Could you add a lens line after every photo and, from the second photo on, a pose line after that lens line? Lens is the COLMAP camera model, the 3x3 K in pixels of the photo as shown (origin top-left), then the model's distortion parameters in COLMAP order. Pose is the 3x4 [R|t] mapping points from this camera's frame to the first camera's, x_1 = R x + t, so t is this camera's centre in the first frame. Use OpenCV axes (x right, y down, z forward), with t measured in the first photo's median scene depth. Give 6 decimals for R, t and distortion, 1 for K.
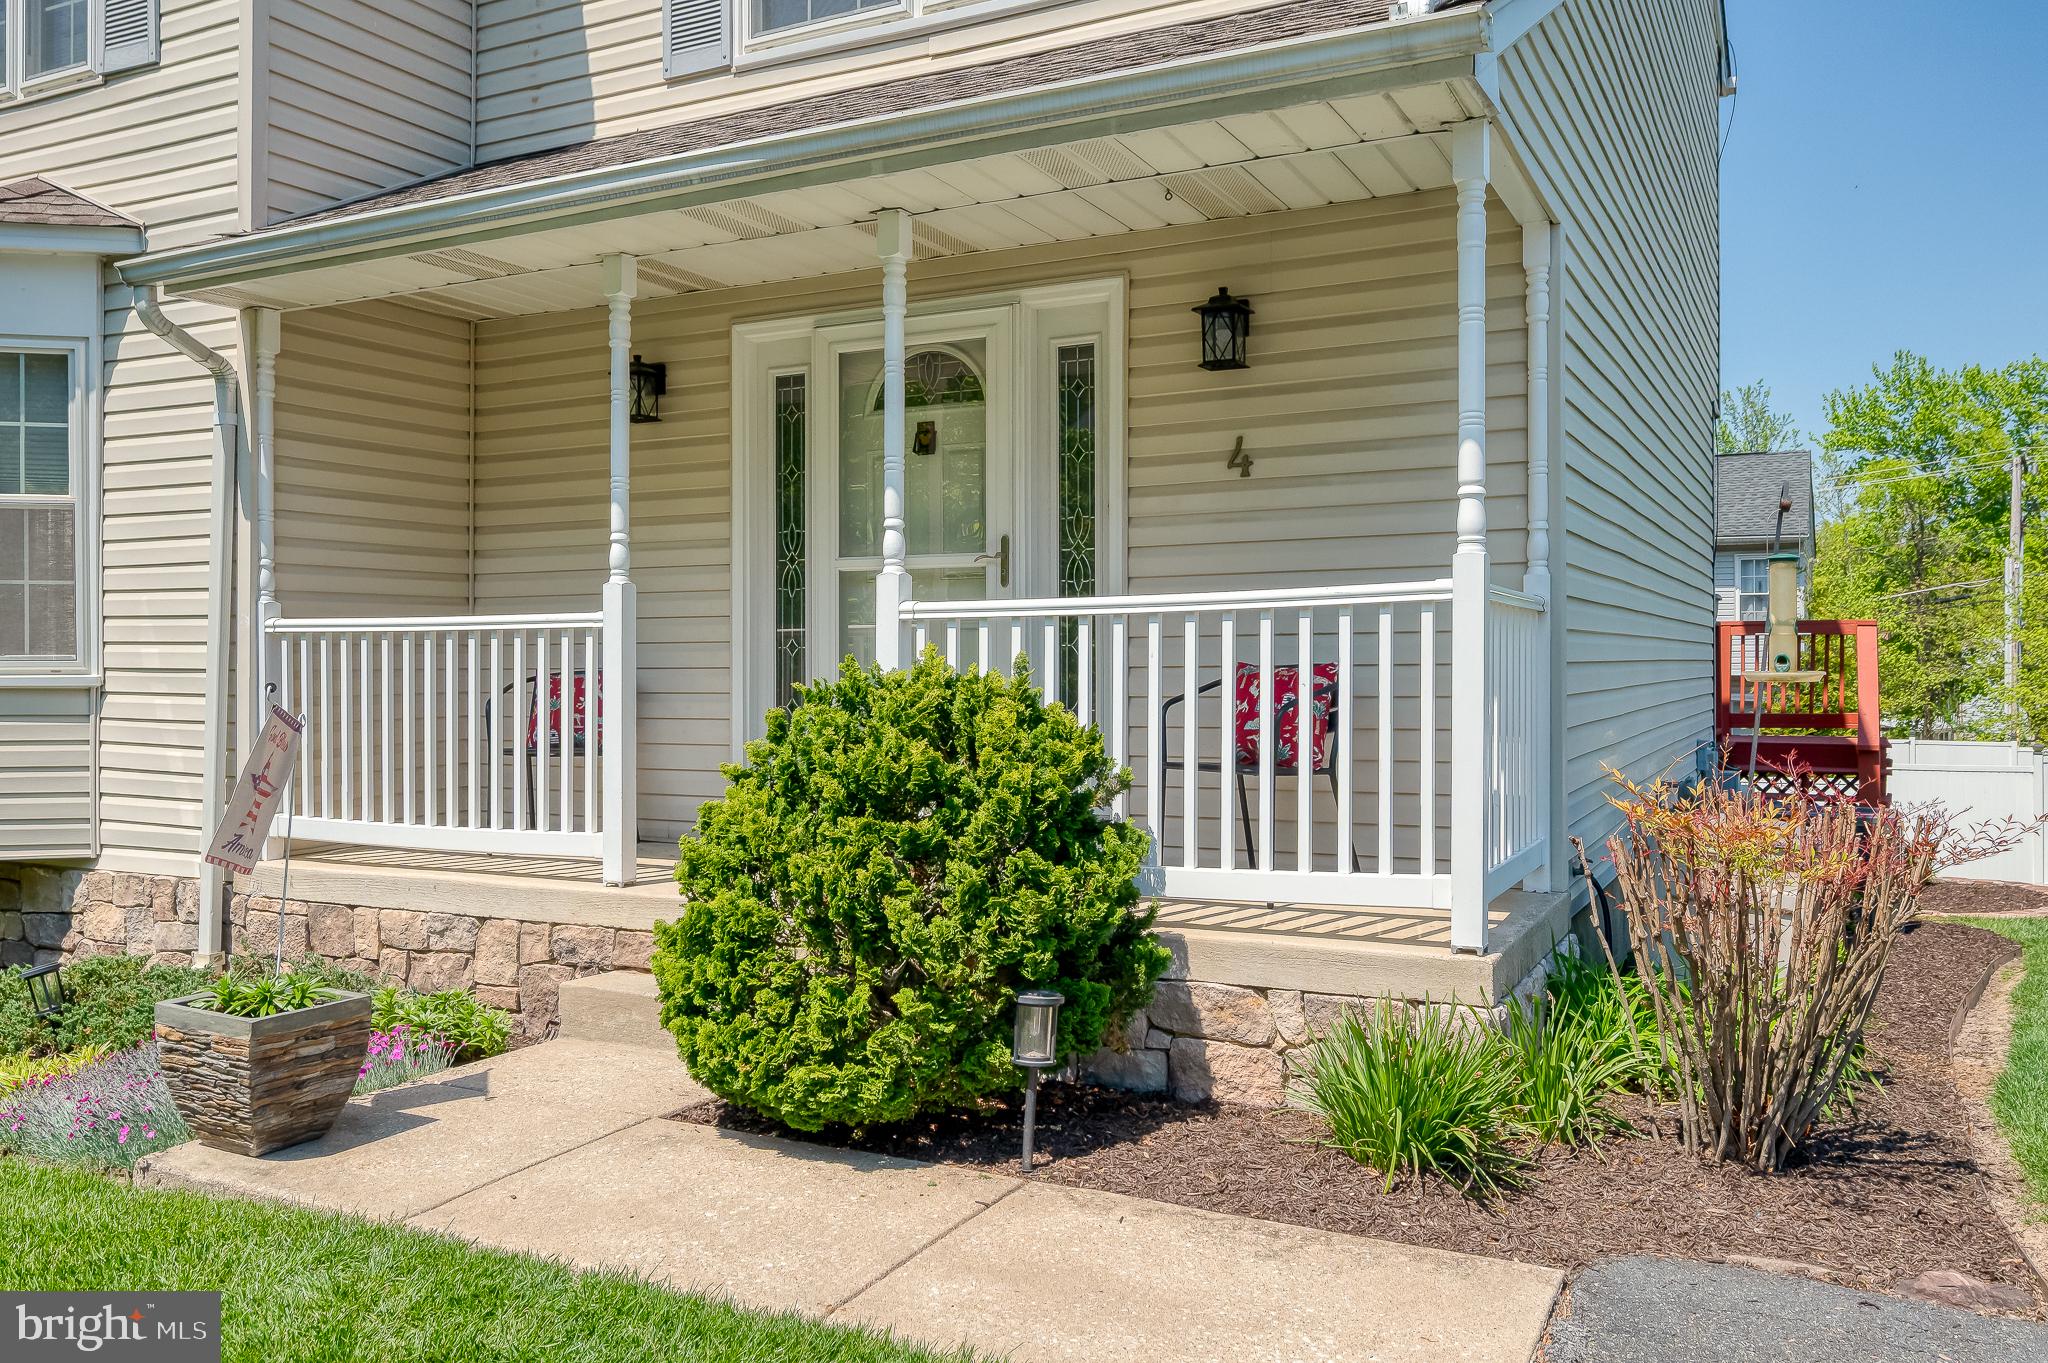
lens RADIAL K [[1622.2, 0, 1021.0], [0, 1622.2, 671.2], [0, 0, 1]] dist [-0.008385, 0.002439]
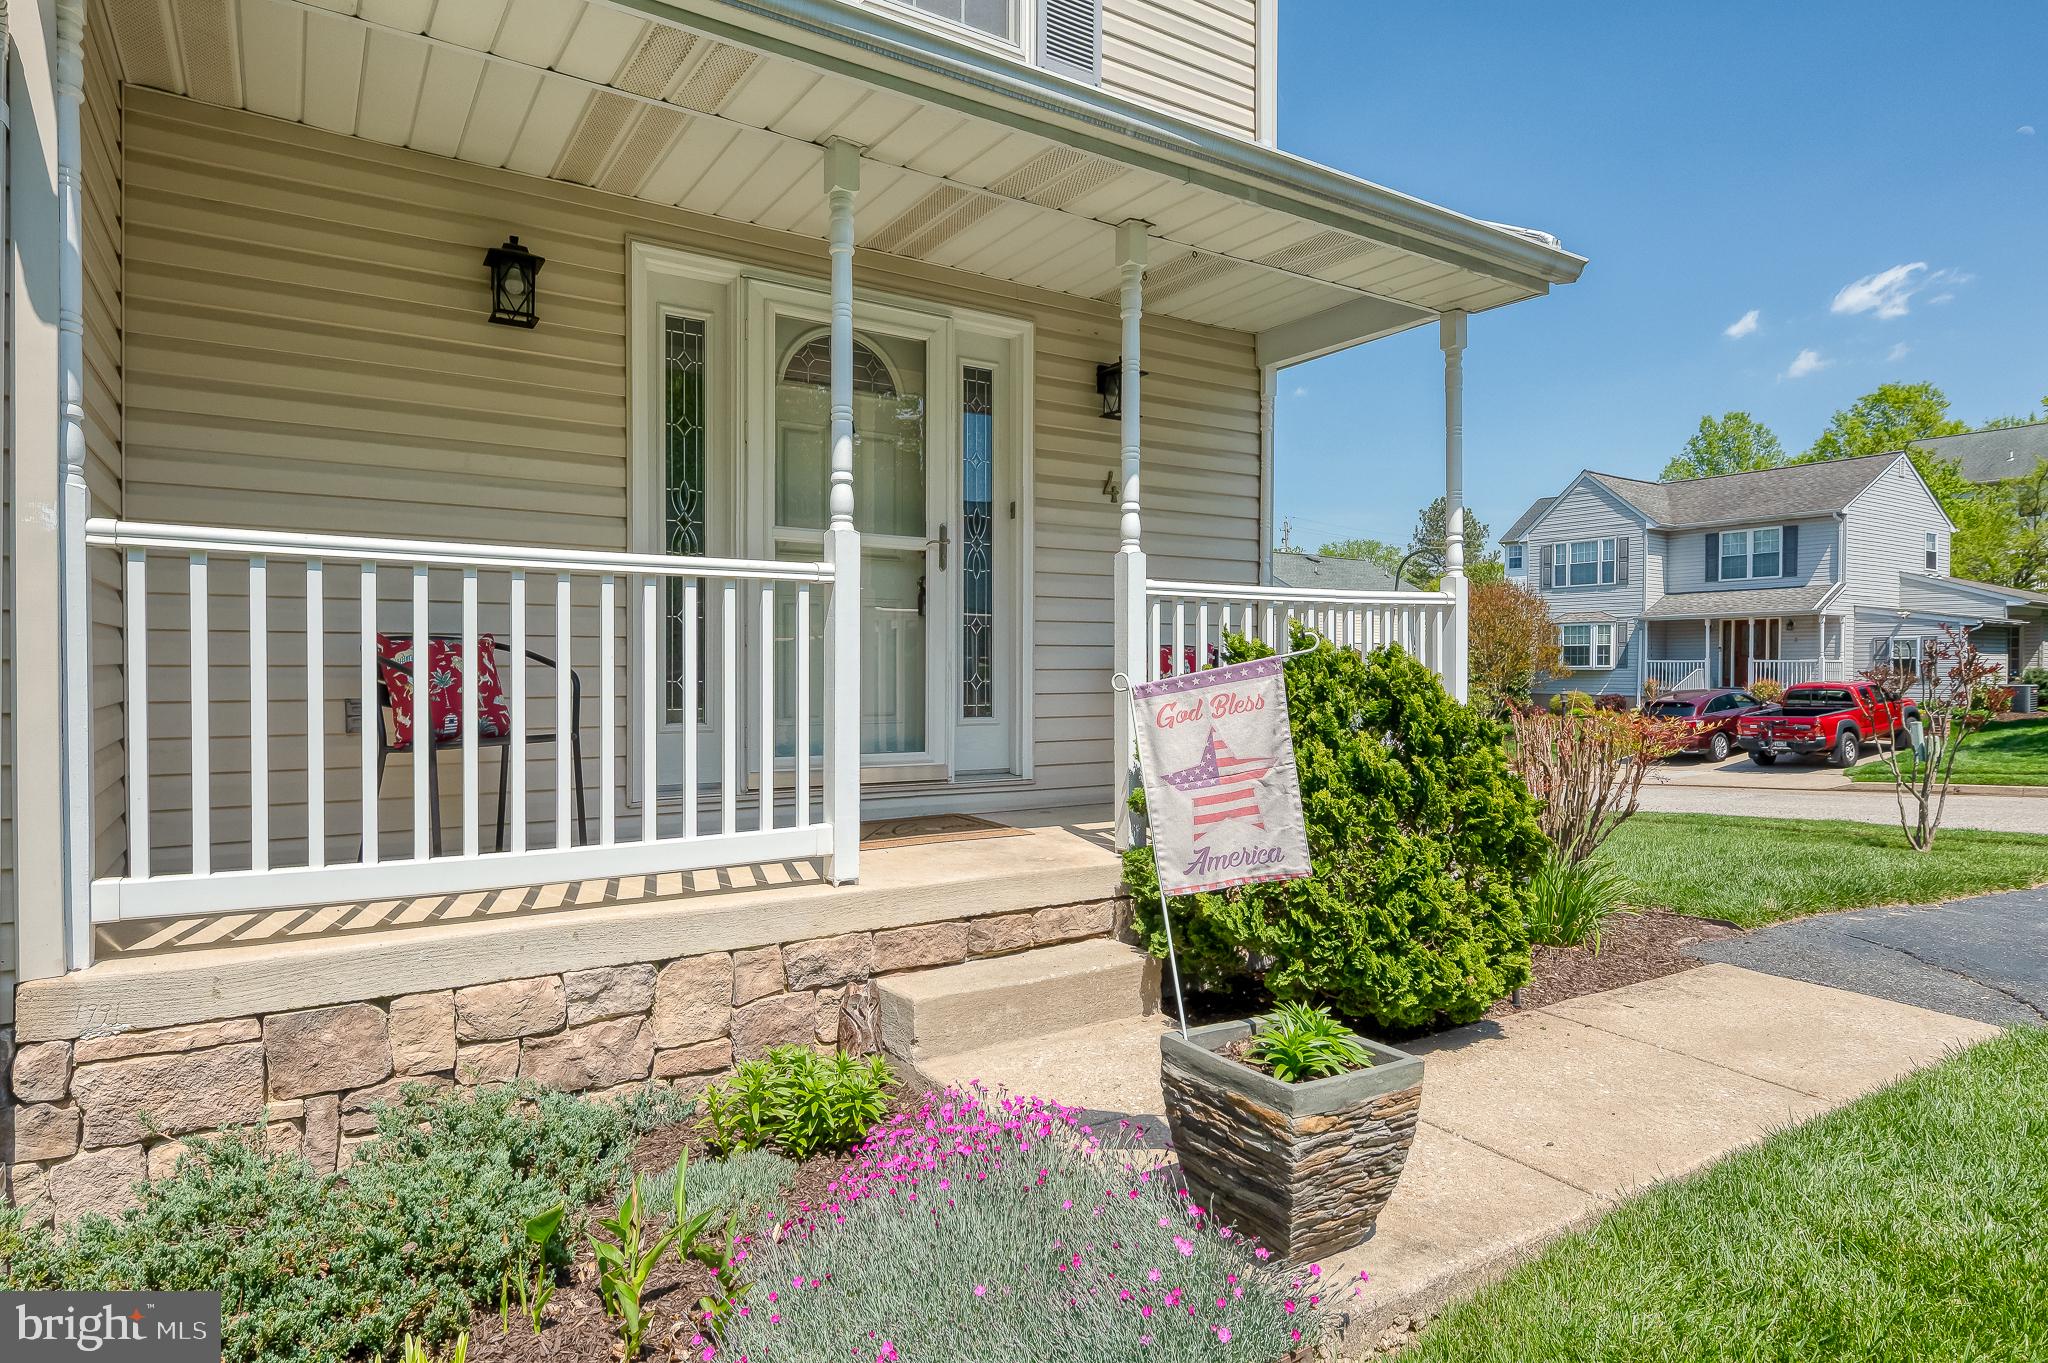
lens RADIAL K [[1119.9, 0, 1025.0], [0, 1119.9, 686.6], [0, 0, 1]] dist [0.000437, 0.000103]
pose [[0.504434, -0.009406, 0.863399, -0.668753], [-0.003906, 0.999906, 0.013176, 0.018415], [-0.863441, -0.010019, 0.504350, 0.578620]]
